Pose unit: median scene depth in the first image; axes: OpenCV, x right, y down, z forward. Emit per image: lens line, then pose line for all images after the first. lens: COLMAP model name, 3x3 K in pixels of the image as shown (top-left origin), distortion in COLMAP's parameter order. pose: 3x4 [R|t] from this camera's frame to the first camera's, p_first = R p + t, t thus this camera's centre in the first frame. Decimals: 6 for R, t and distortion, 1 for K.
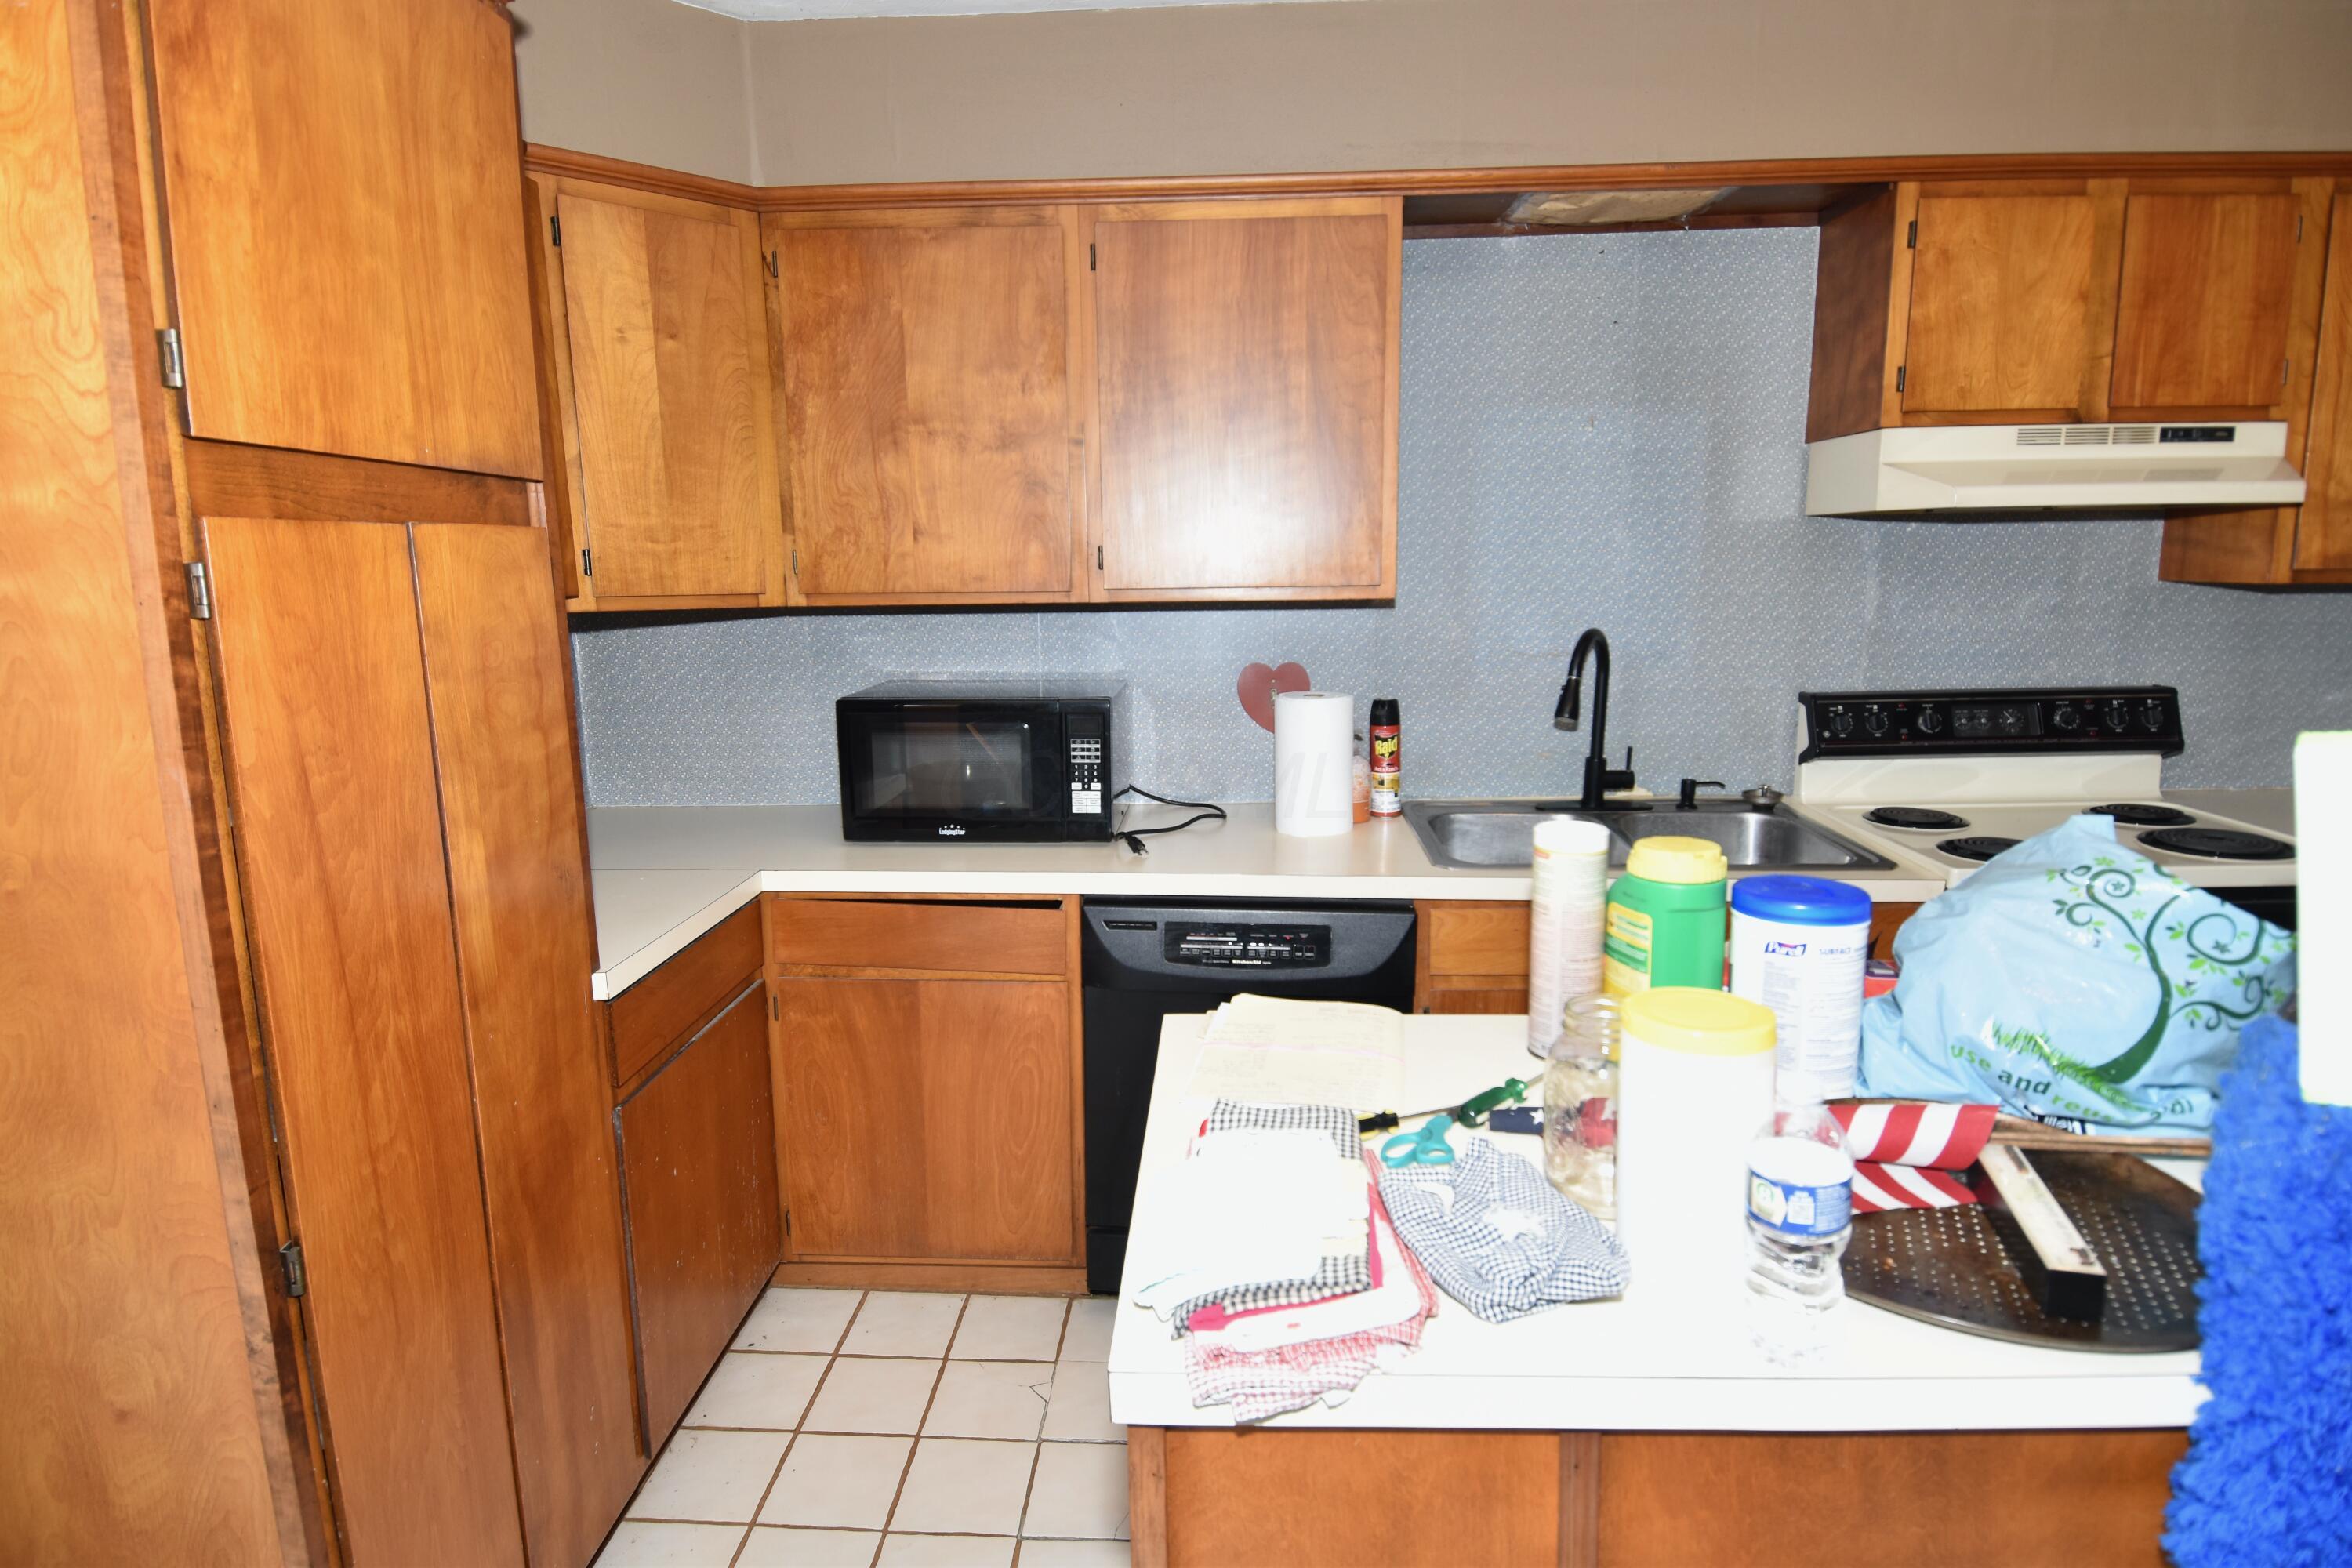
lens RADIAL K [[1226.2, 0, 1176.0], [0, 1226.2, 784.0], [0, 0, 1]] dist [0.046566, -0.051725]
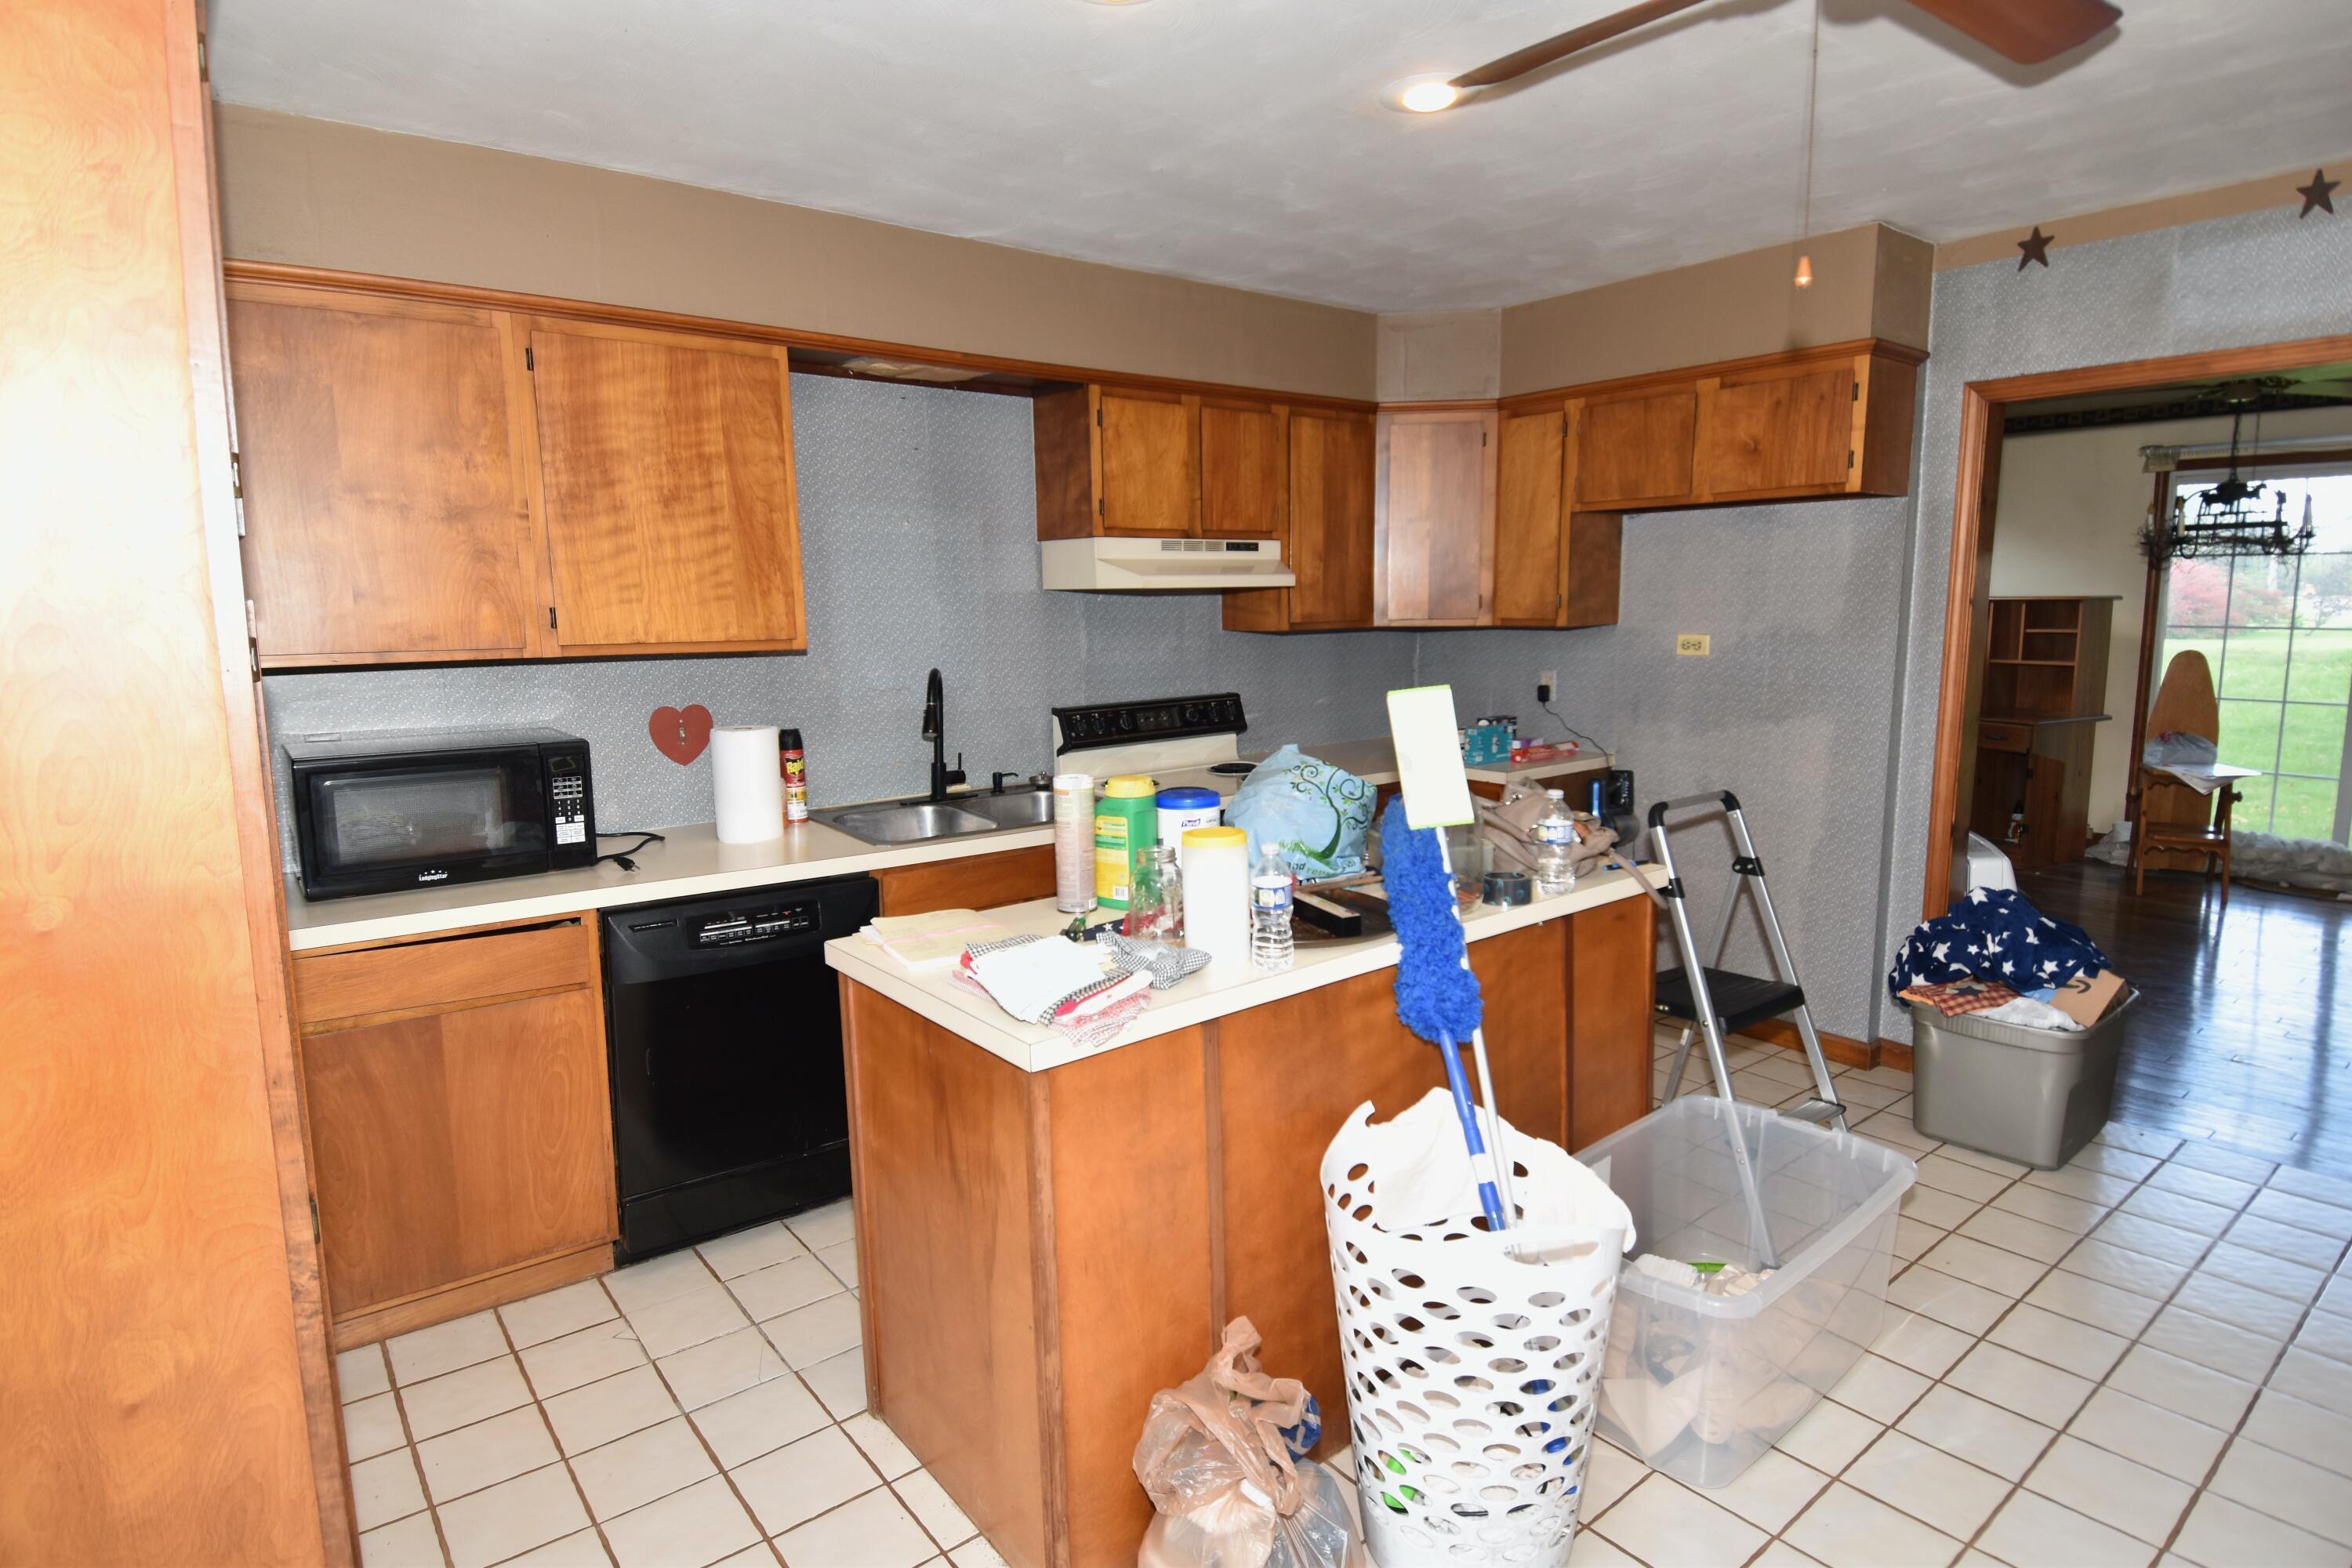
lens RADIAL K [[1226.2, 0, 1176.0], [0, 1226.2, 784.0], [0, 0, 1]] dist [0.046566, -0.051725]
pose [[0.754775, -0.092162, 0.649477, -0.400648], [0.117758, 0.993034, 0.004063, 0.031760], [-0.645327, 0.073415, 0.760370, -0.236149]]
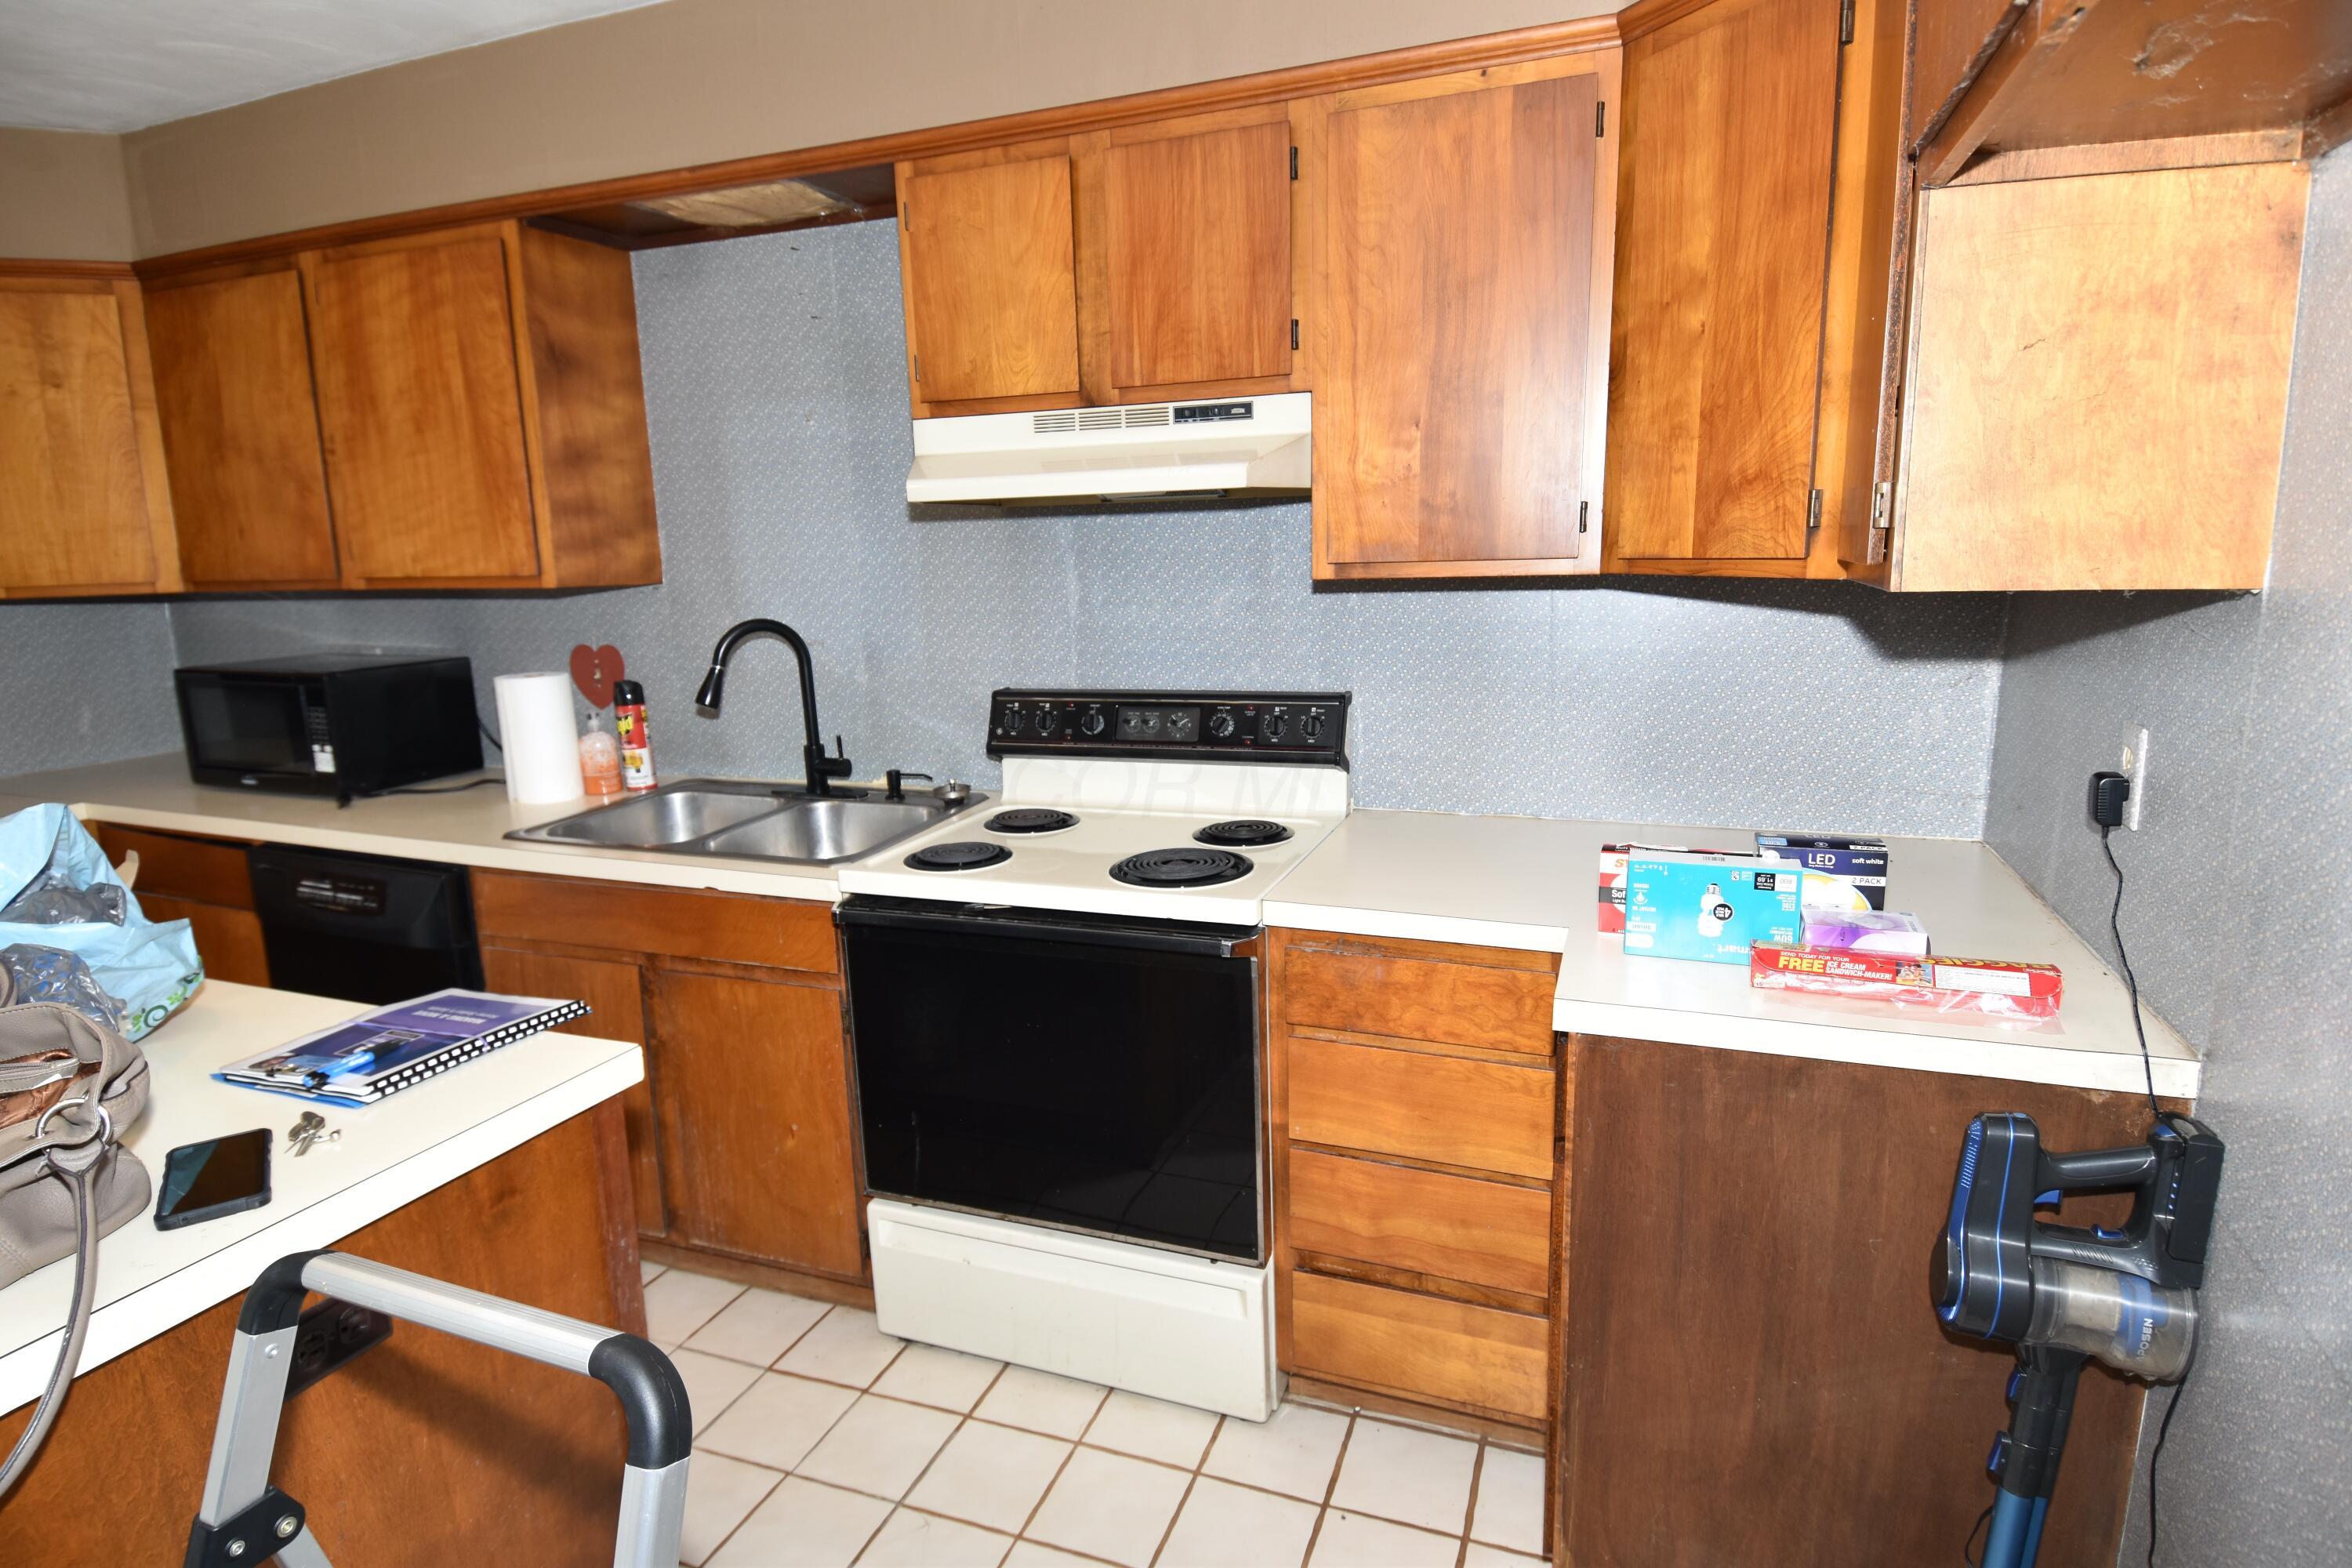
lens RADIAL K [[1226.2, 0, 1176.0], [0, 1226.2, 784.0], [0, 0, 1]] dist [0.046566, -0.051725]
pose [[0.950149, 0.054503, -0.306997, 1.088313], [-0.047813, 0.998427, 0.029276, -0.038582], [0.308109, -0.013138, 0.951260, 0.135126]]
